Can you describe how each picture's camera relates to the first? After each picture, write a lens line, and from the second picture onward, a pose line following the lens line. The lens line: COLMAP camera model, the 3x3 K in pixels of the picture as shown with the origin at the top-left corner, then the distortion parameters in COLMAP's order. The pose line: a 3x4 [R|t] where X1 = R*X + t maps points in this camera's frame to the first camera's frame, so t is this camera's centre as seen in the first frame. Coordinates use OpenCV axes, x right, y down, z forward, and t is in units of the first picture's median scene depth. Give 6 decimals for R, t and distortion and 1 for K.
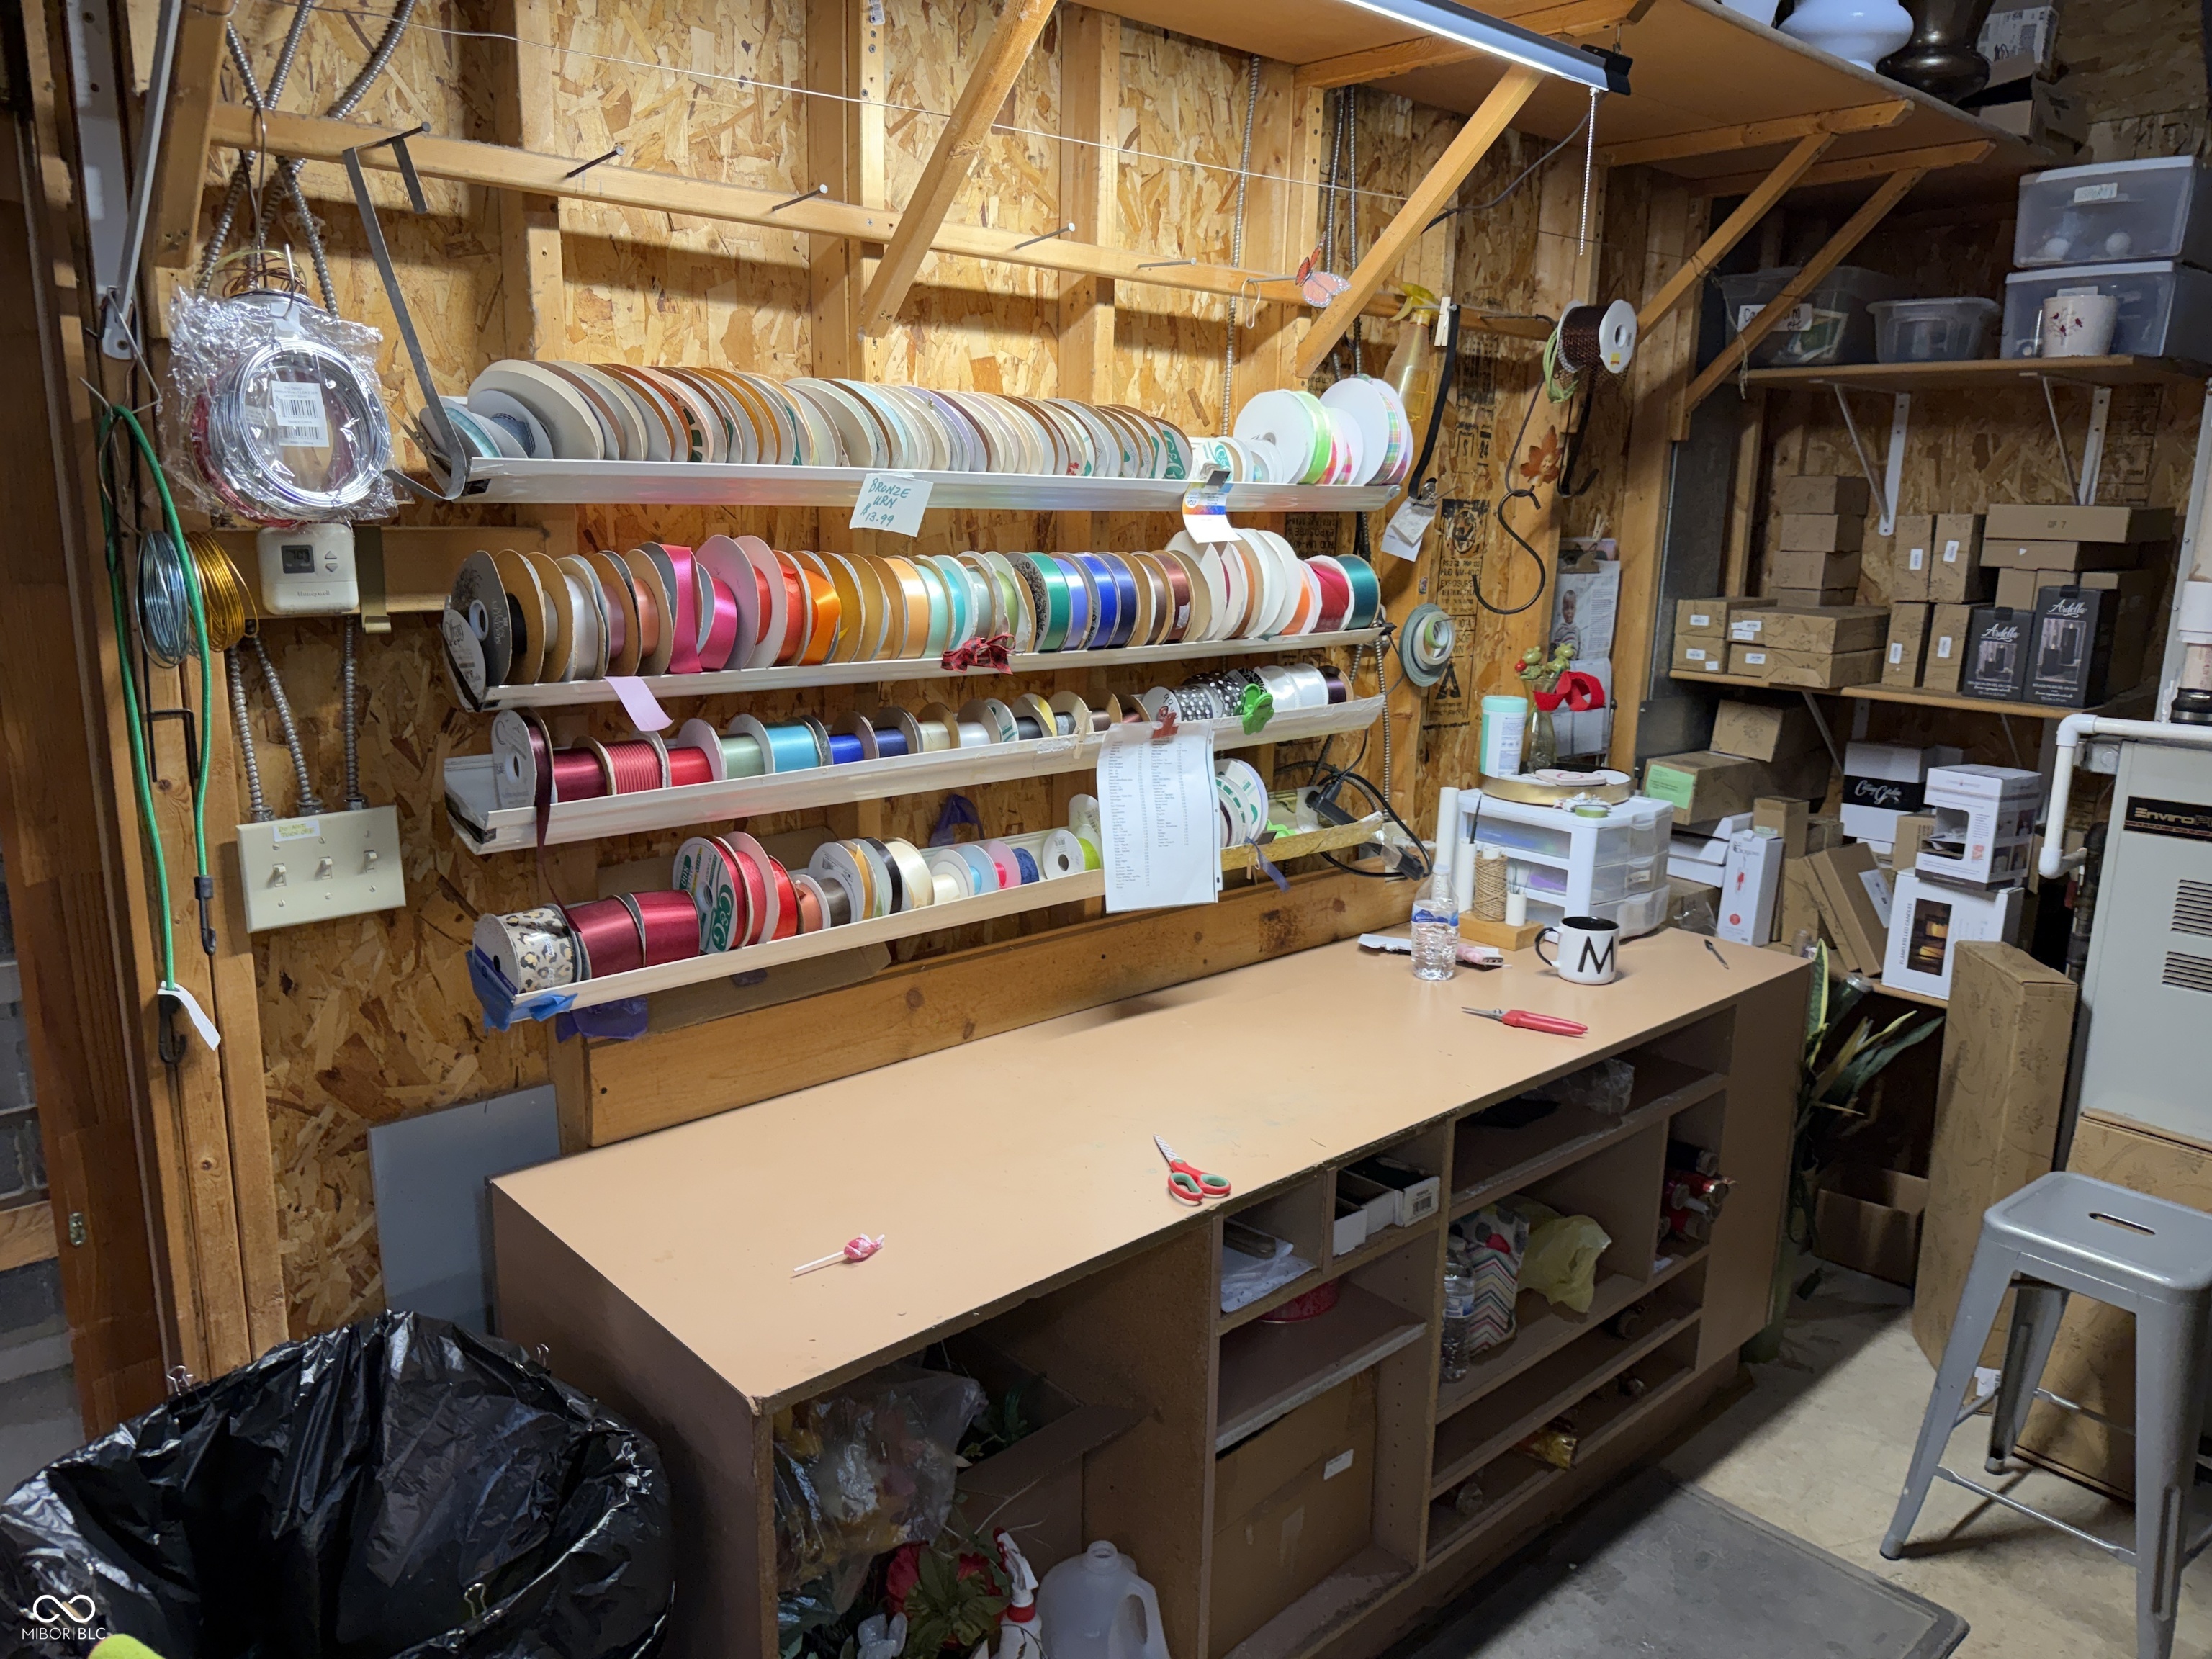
lens RADIAL K [[1541.0, 0, 1104.5], [0, 1541.0, 835.7], [0, 0, 1]] dist [0.069318, -0.092841]
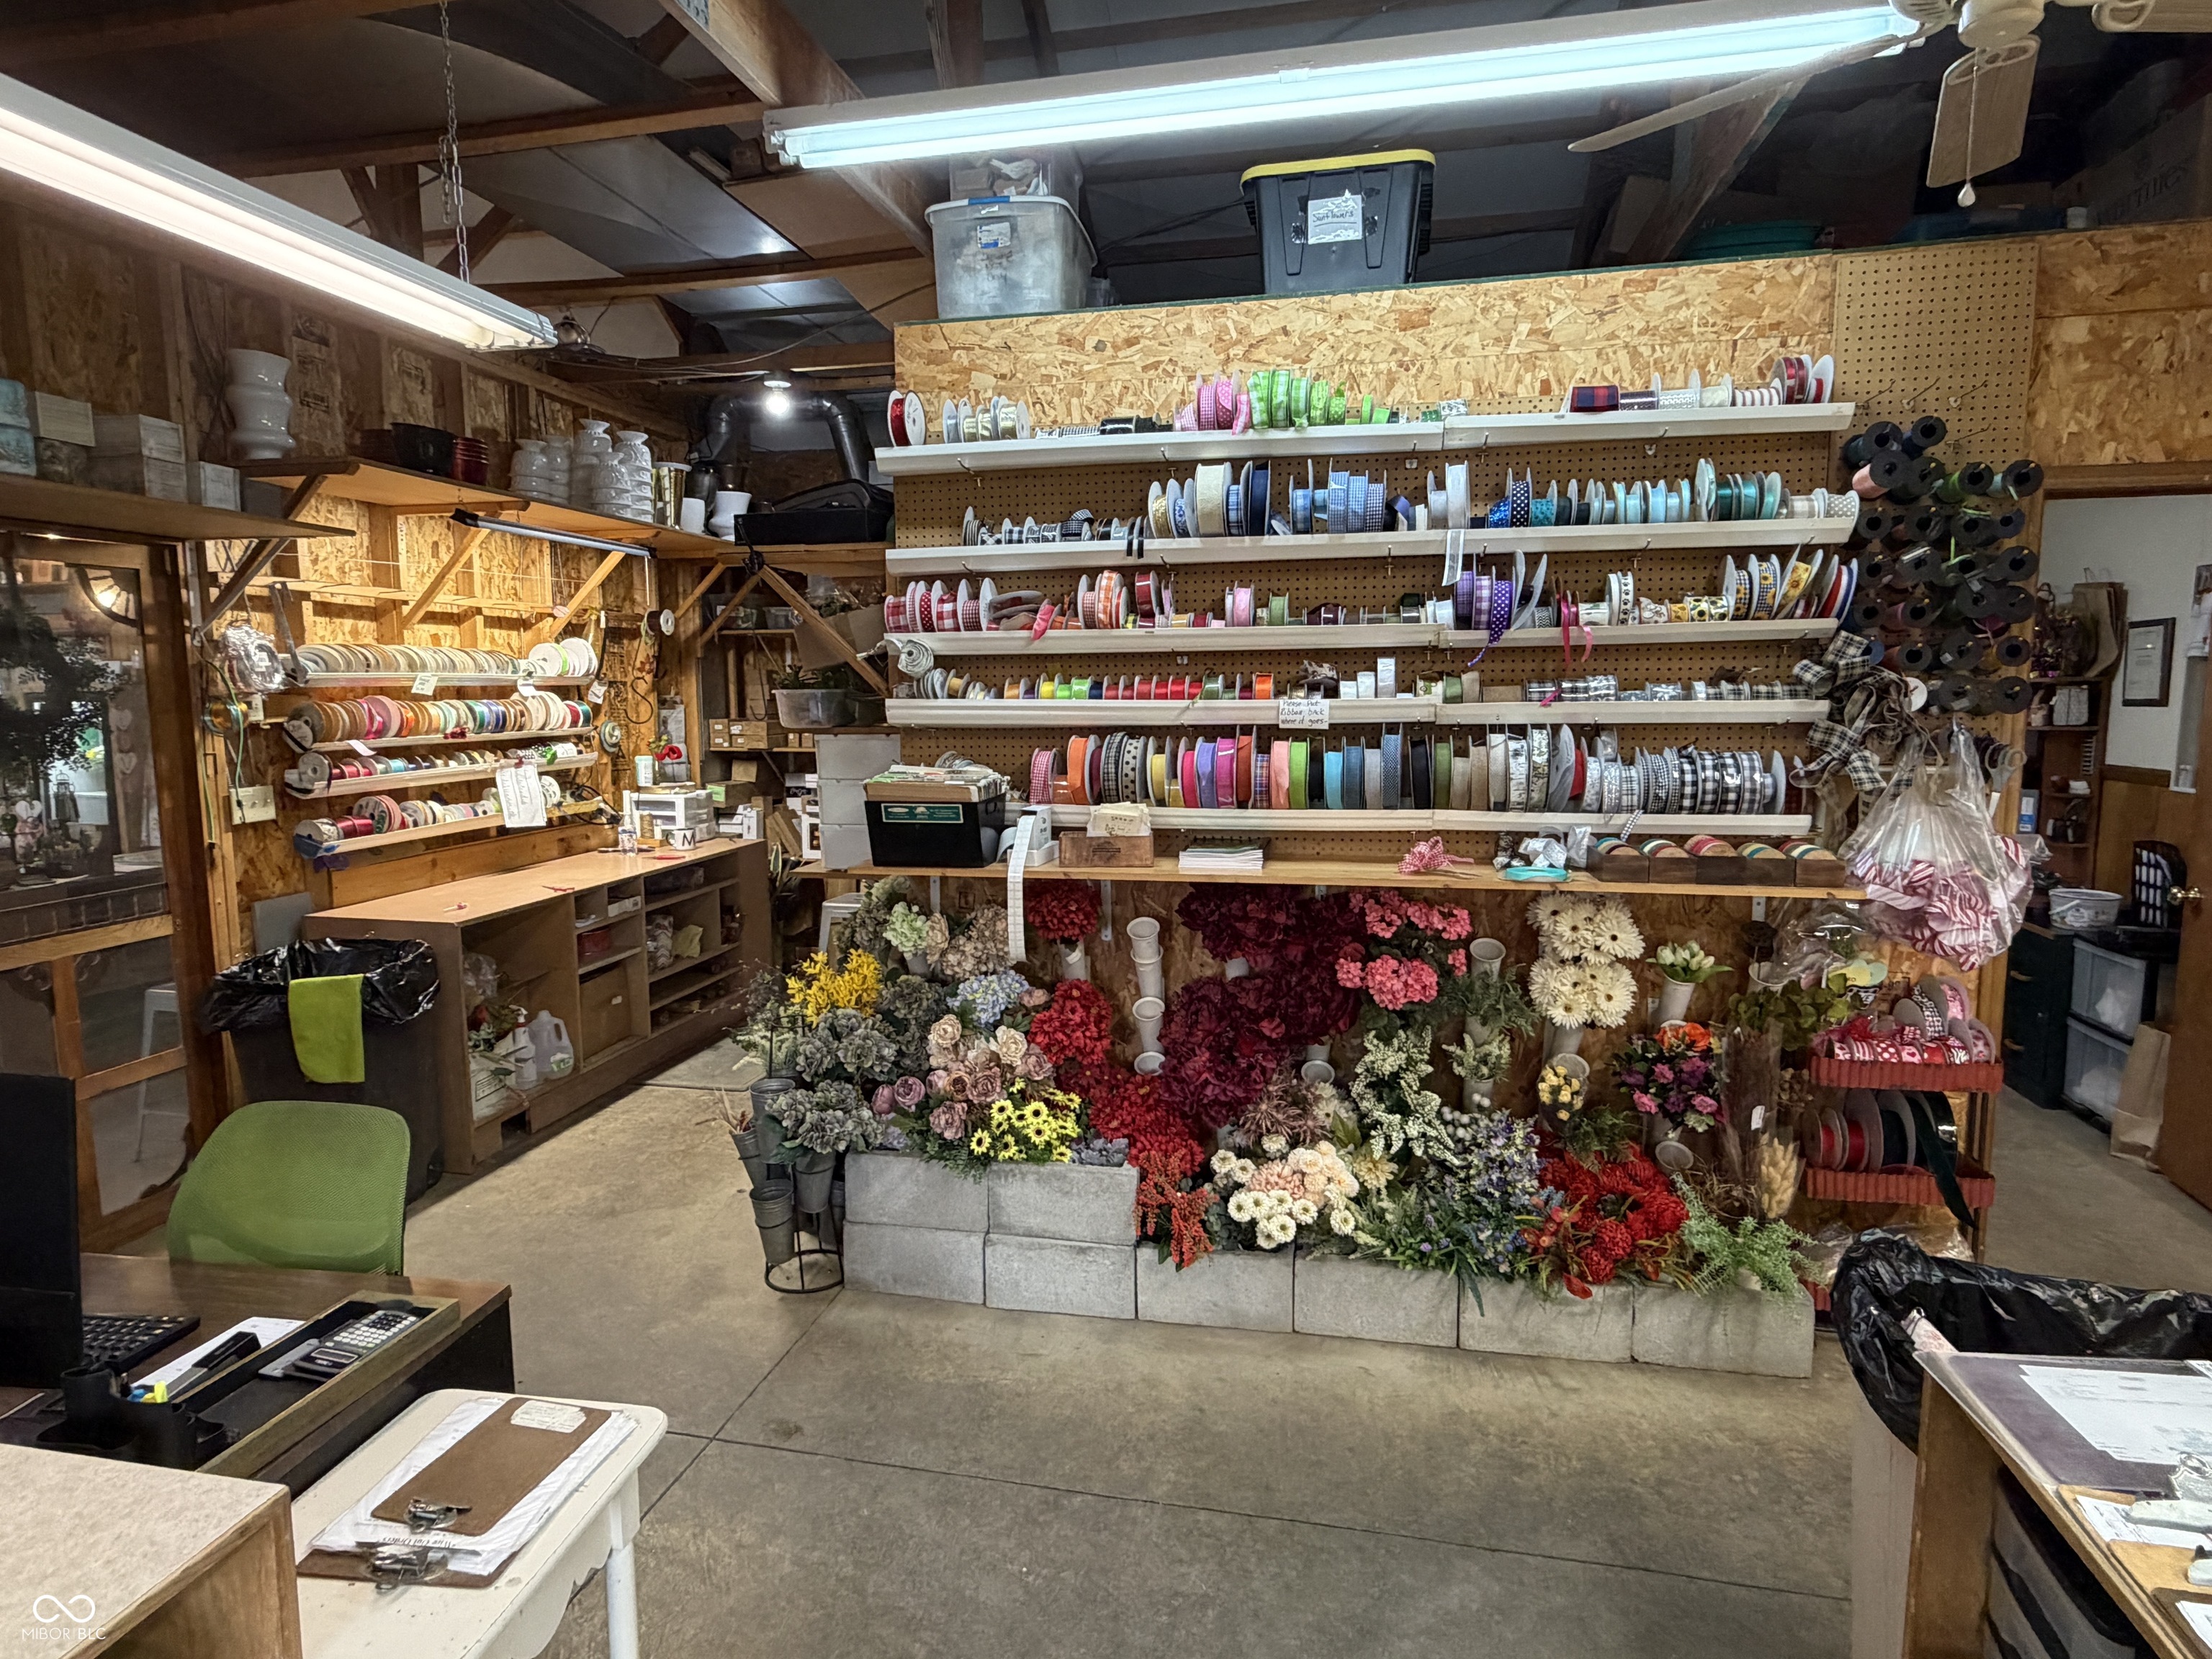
lens RADIAL K [[1212.5, 0, 1098.0], [0, 1212.5, 821.7], [0, 0, 1]] dist [0.010730, -0.002058]
pose [[0.816243, -0.089295, 0.570766, -0.379748], [0.146827, 0.987606, -0.055467, 0.319763], [-0.558739, 0.129079, 0.819237, -1.408284]]
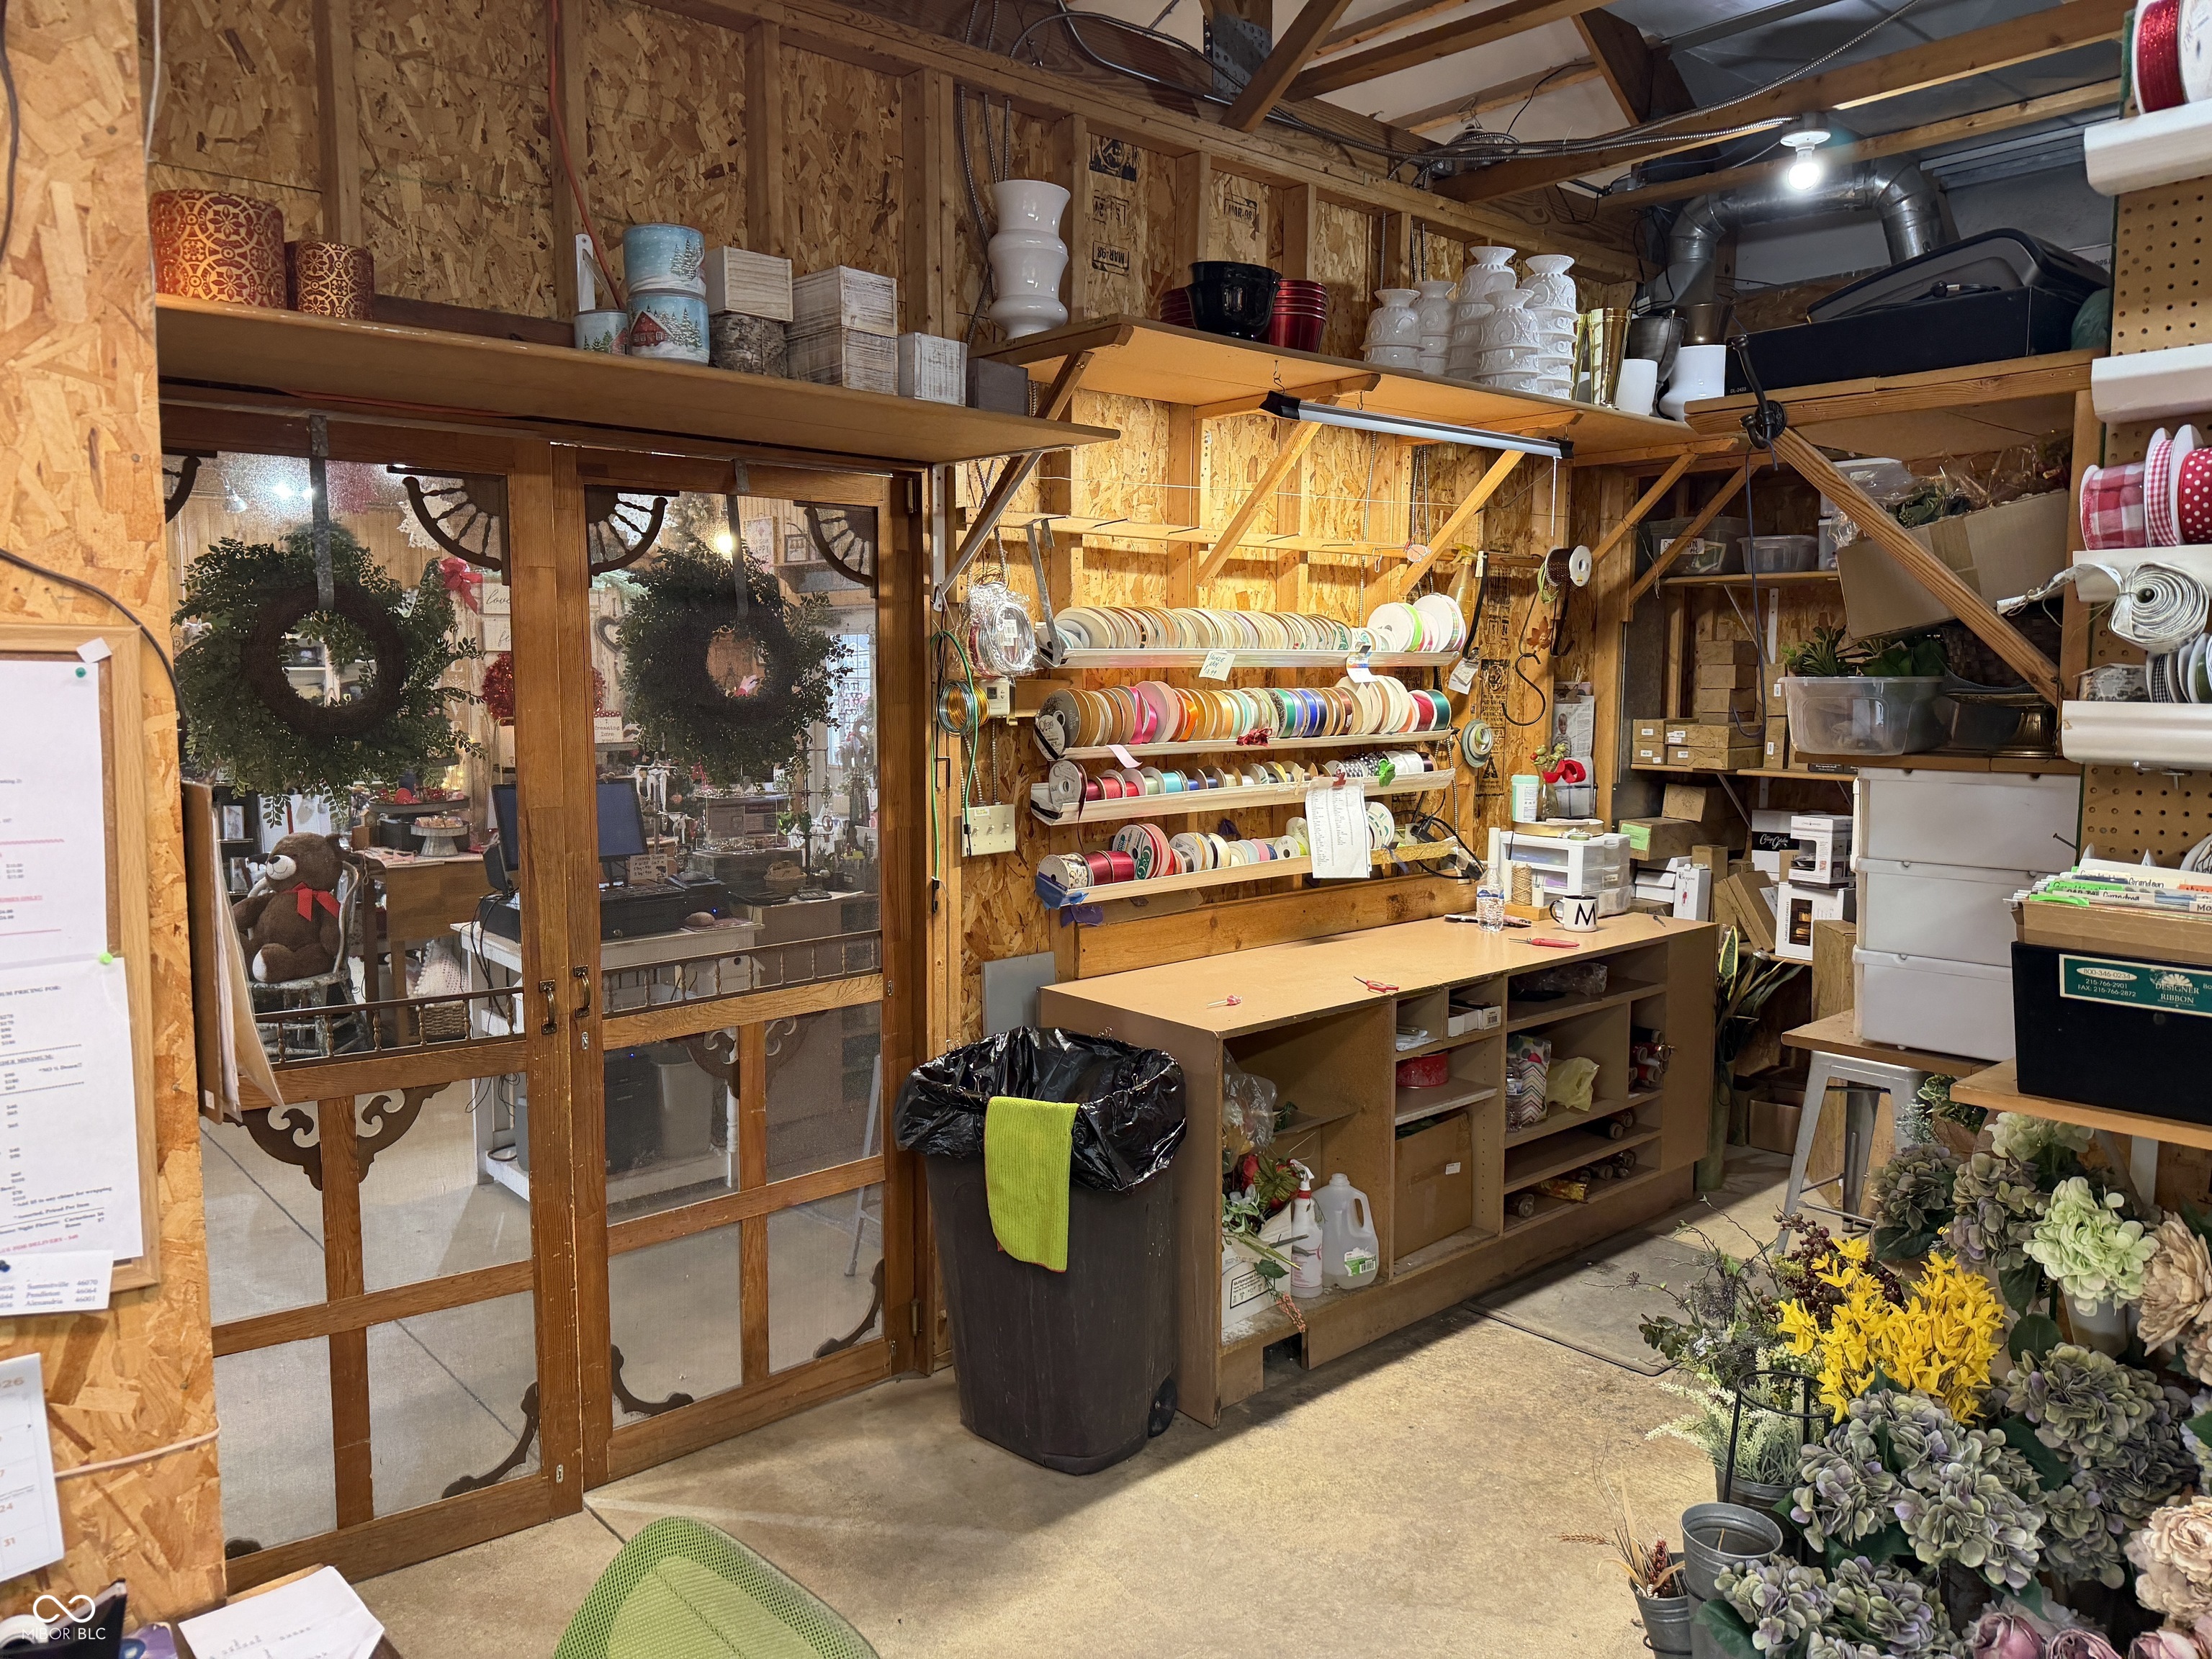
lens RADIAL K [[1541.0, 0, 1068.2], [0, 1541.0, 822.2], [0, 0, 1]] dist [0.069318, -0.092841]
pose [[0.999202, -0.016102, -0.036561, -0.226177], [0.011672, 0.992911, -0.118287, 0.200353], [0.038206, 0.117765, 0.992306, -0.875453]]
